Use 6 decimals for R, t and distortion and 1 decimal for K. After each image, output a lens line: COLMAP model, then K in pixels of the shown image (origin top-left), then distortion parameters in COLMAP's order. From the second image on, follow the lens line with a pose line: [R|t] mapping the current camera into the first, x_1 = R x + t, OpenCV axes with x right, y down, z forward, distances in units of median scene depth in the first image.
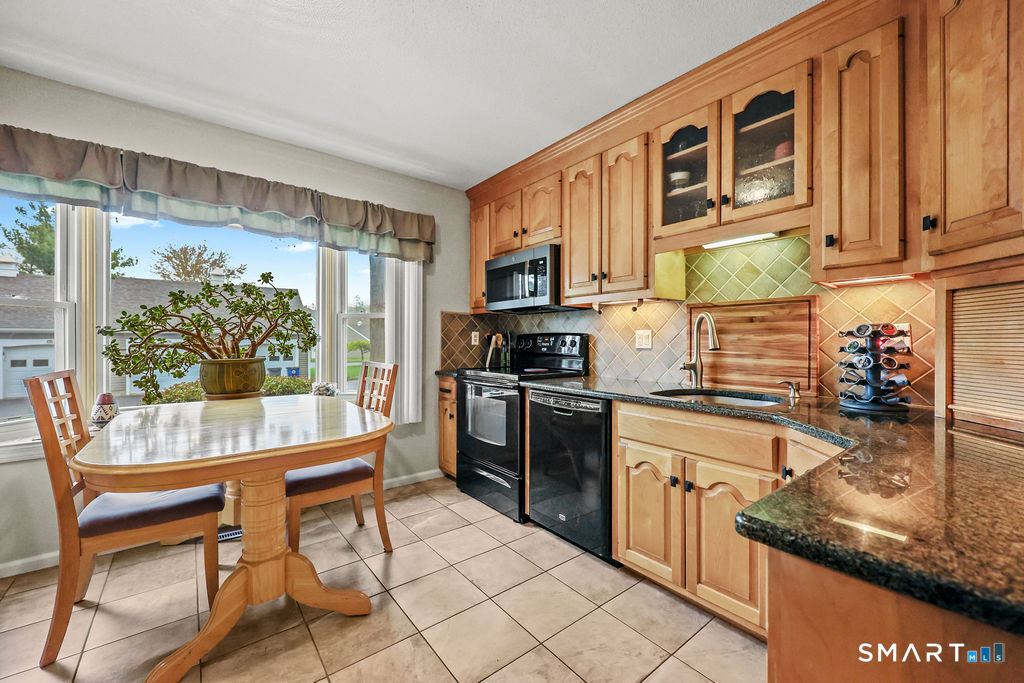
lens RADIAL K [[409.9, 0, 518.6], [0, 409.9, 325.0], [0, 0, 1]] dist [-0.014690, 0.000041]
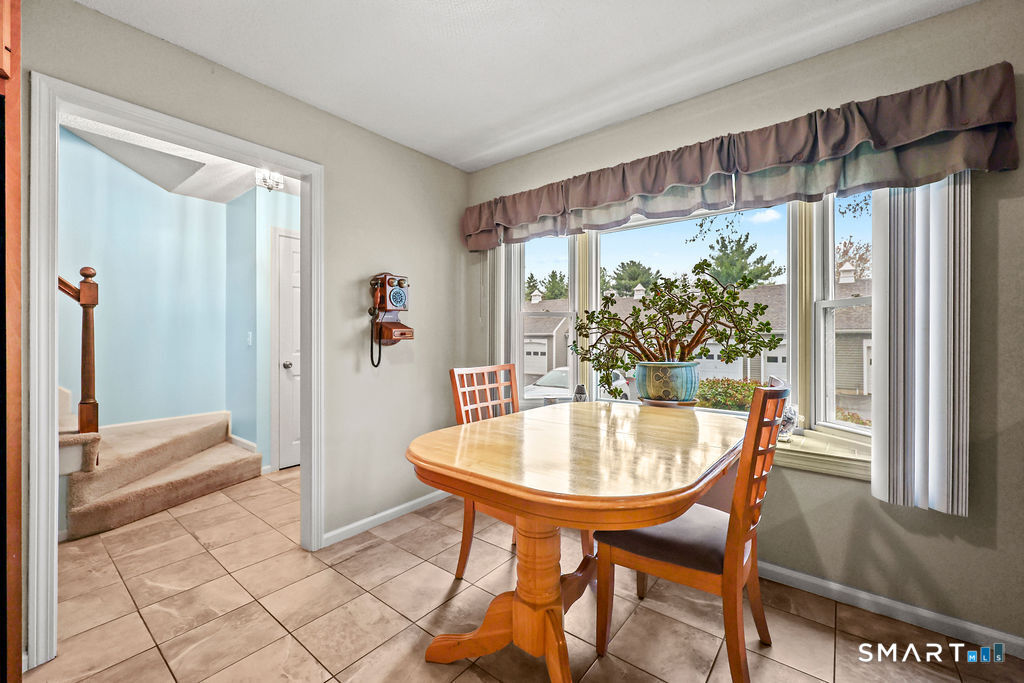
lens RADIAL K [[409.9, 0, 518.6], [0, 409.9, 325.0], [0, 0, 1]] dist [-0.014690, 0.000041]
pose [[0.204572, -0.032573, -0.978309, 0.127542], [0.033445, 0.999095, -0.026271, 0.014459], [0.978280, -0.027345, 0.205476, 0.487846]]
